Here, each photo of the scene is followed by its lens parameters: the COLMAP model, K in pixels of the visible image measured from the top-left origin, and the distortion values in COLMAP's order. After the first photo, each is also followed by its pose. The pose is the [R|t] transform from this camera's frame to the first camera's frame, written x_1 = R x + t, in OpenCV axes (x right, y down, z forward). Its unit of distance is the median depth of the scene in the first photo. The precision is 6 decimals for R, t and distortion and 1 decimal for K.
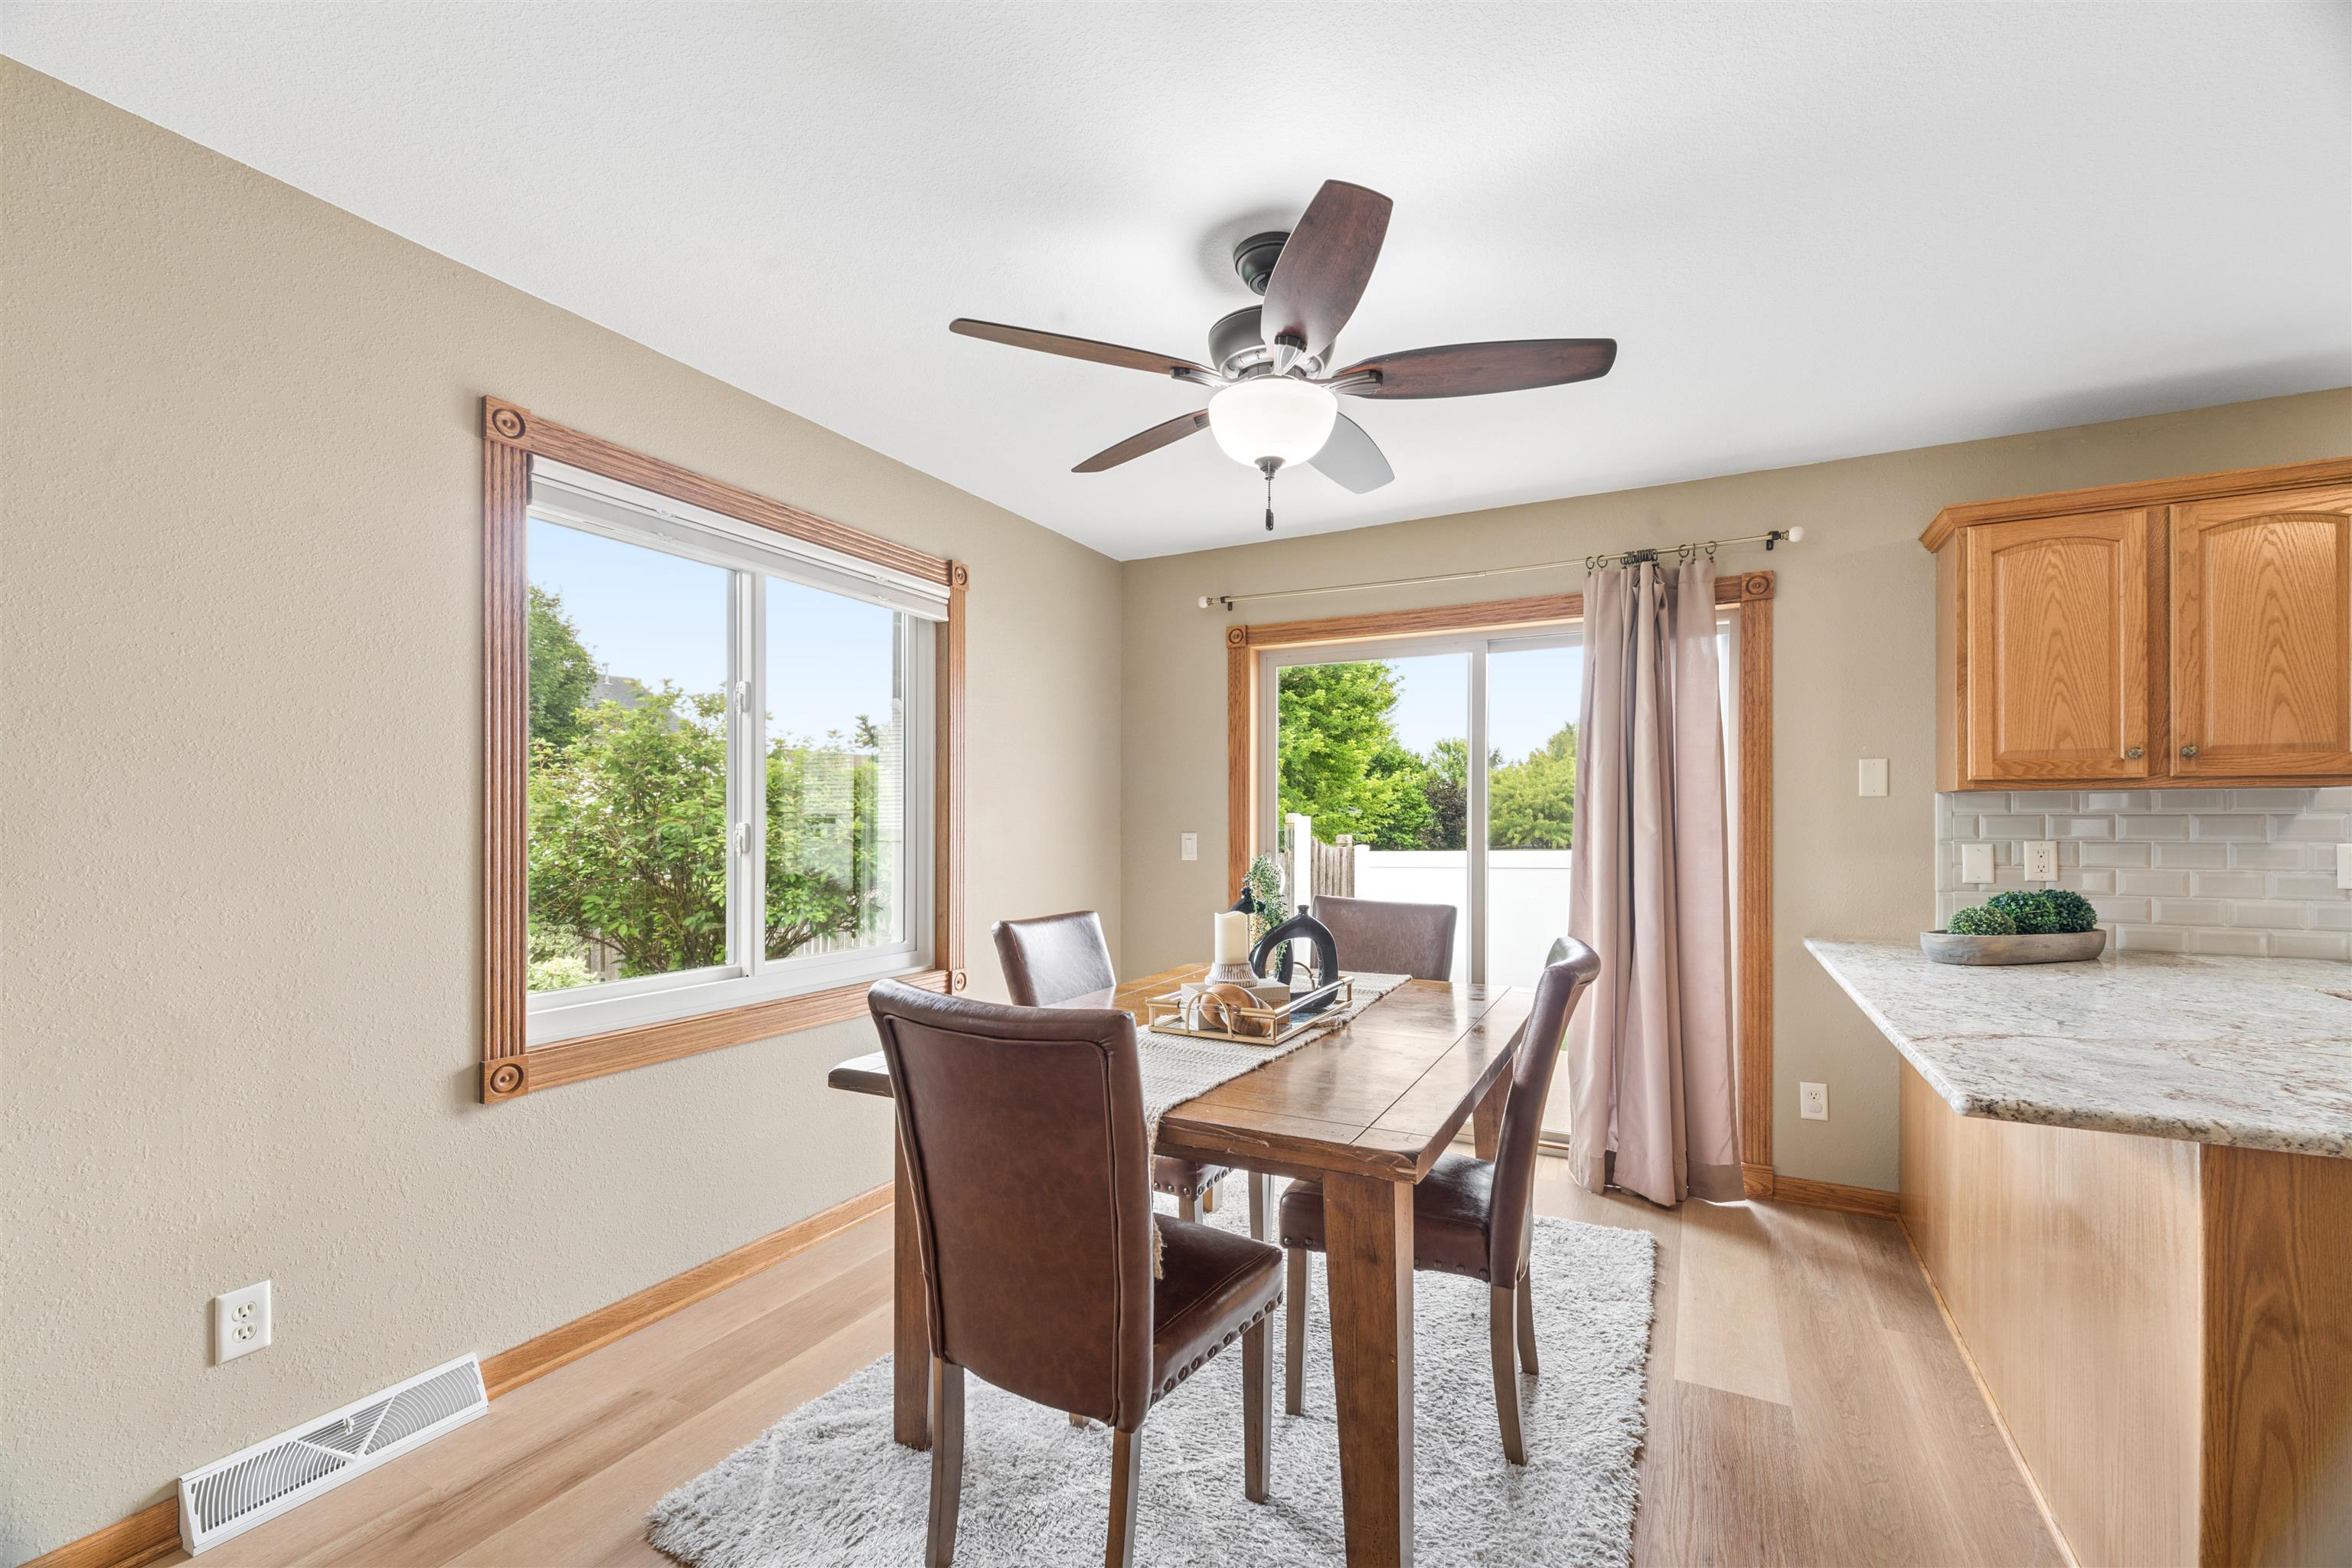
lens RADIAL K [[992.9, 0, 1159.8], [0, 992.9, 827.1], [0, 0, 1]] dist [-0.001799, 0.000318]
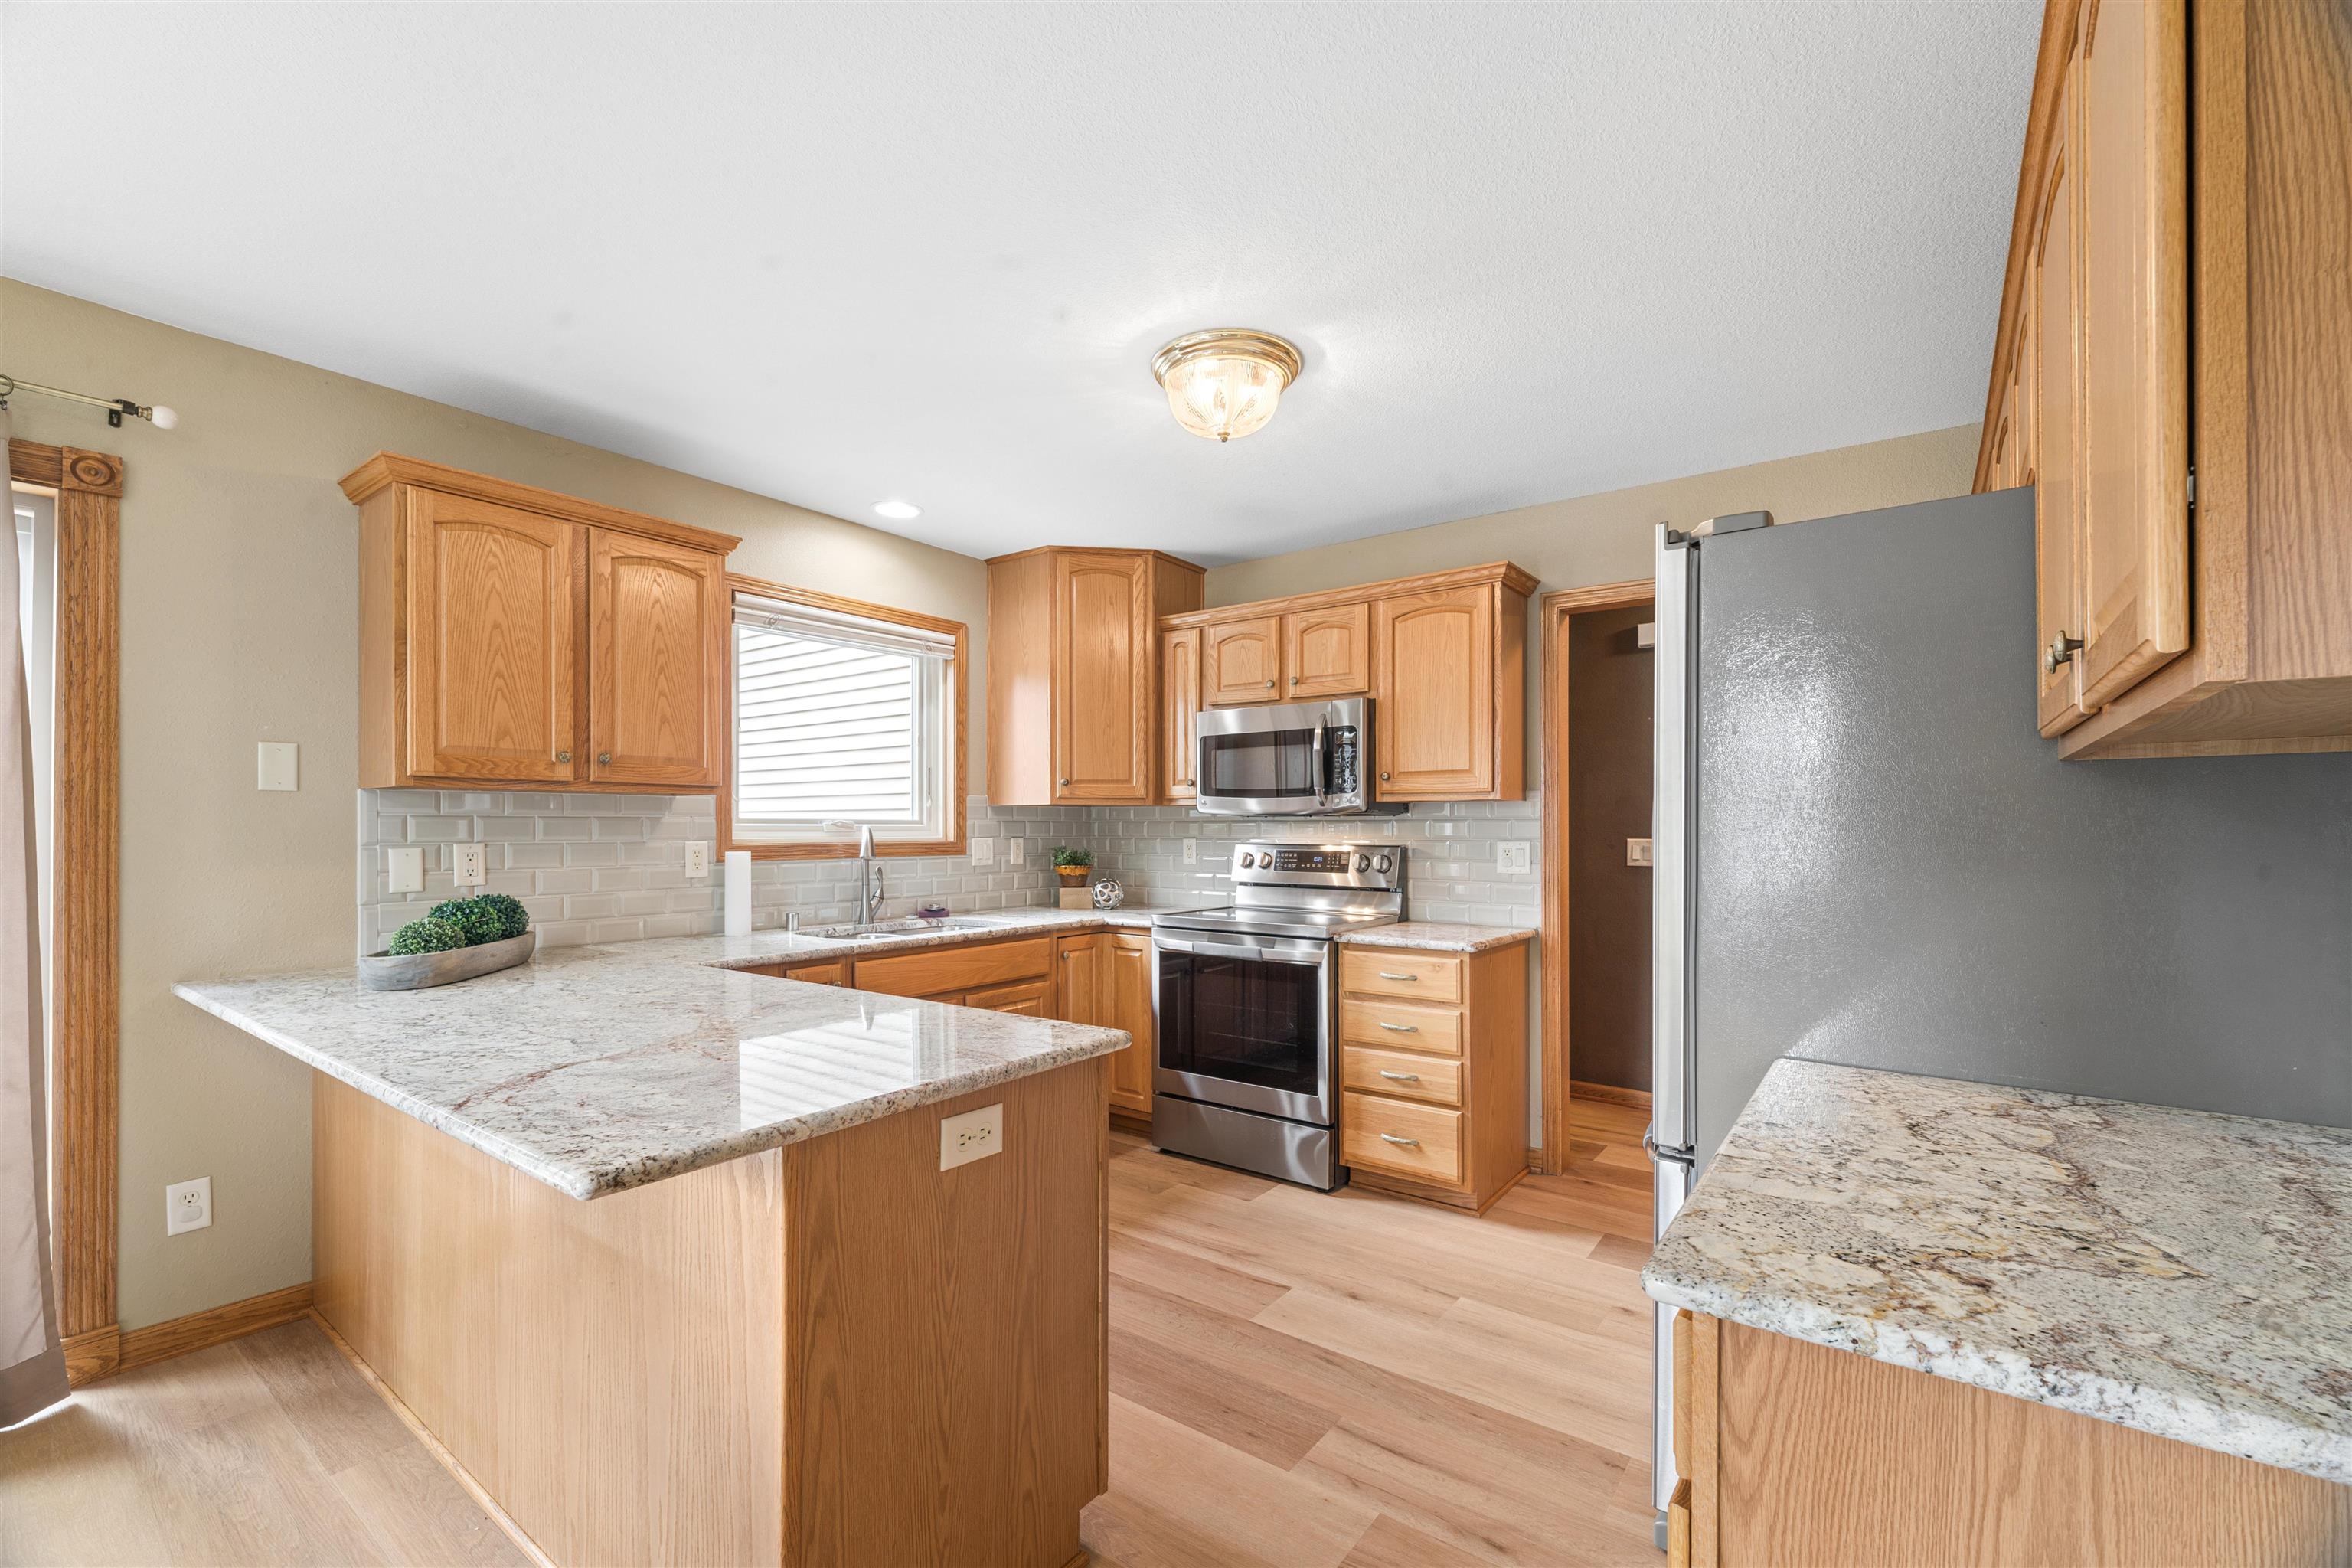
lens RADIAL K [[992.9, 0, 1172.7], [0, 992.9, 823.5], [0, 0, 1]] dist [-0.001799, 0.000318]
pose [[0.143530, 0.001791, 0.989644, 0.049867], [0.001965, 0.999996, -0.002095, -0.001950], [-0.989644, 0.002246, 0.143525, 0.212339]]
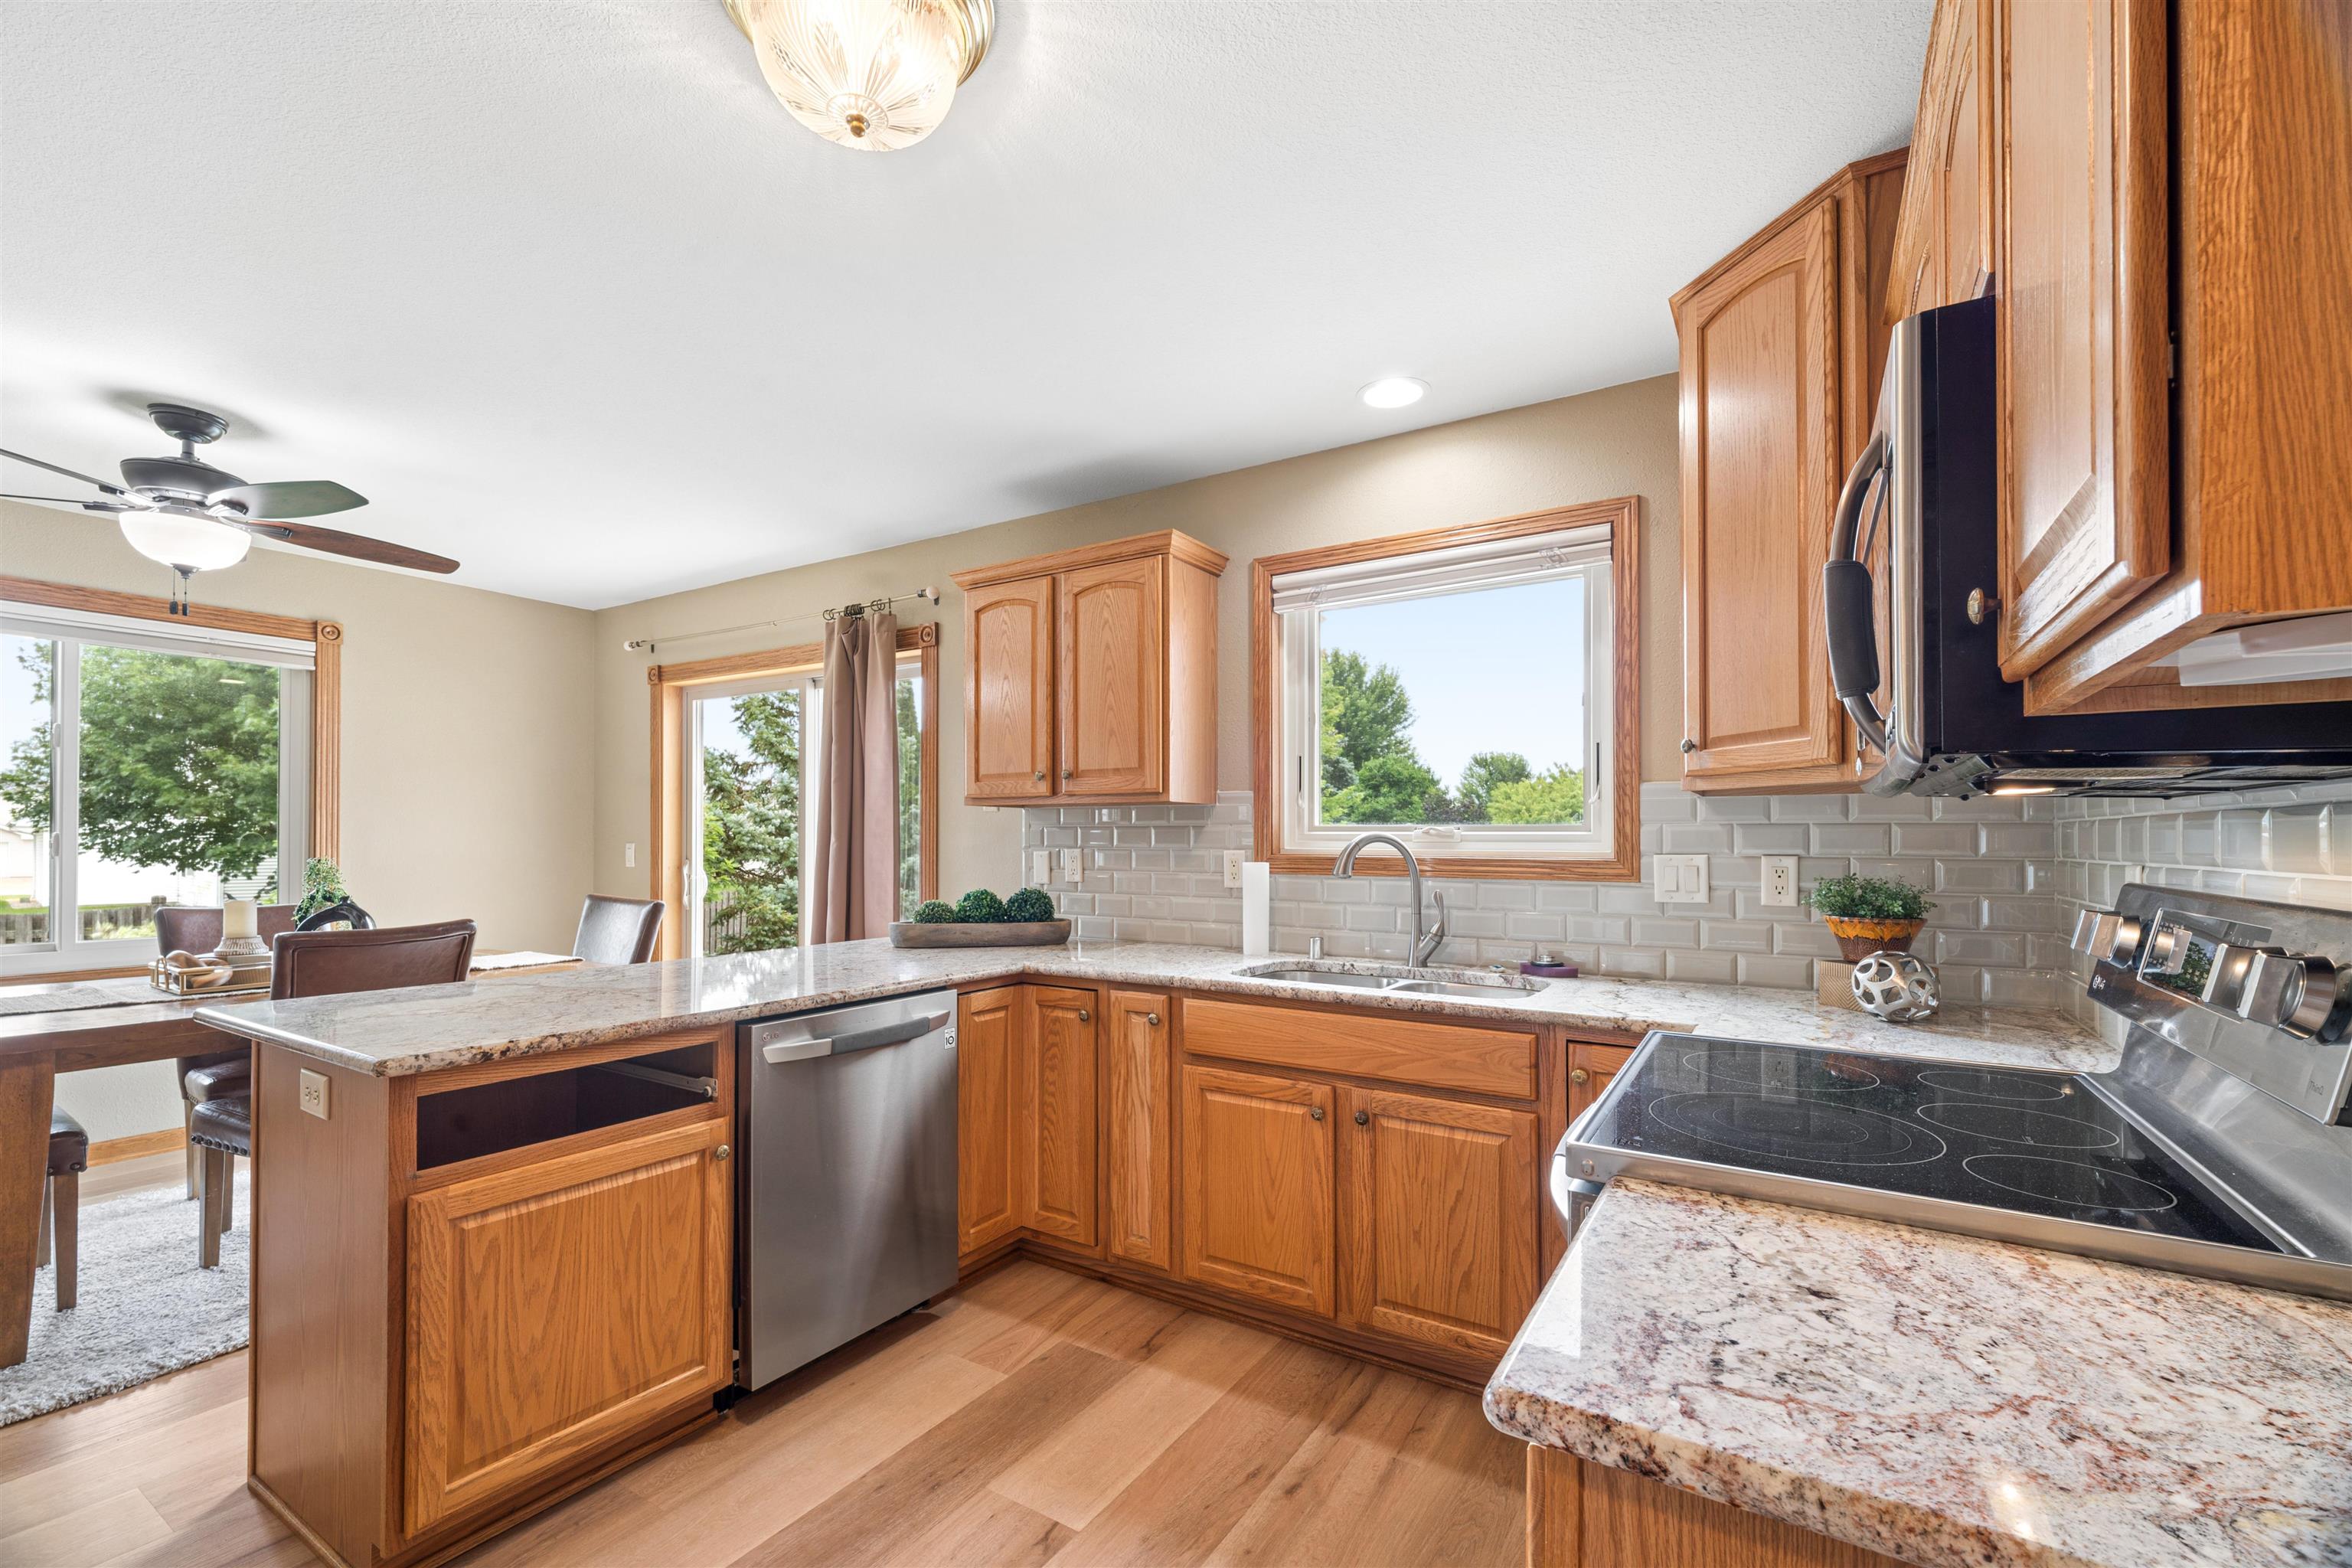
lens RADIAL K [[992.9, 0, 1149.7], [0, 992.9, 833.7], [0, 0, 1]] dist [-0.001799, 0.000318]
pose [[0.997420, 0.002247, -0.071746, 1.137367], [-0.002942, 0.999950, -0.009591, 0.008109], [0.071721, 0.009777, 0.997377, -0.198744]]
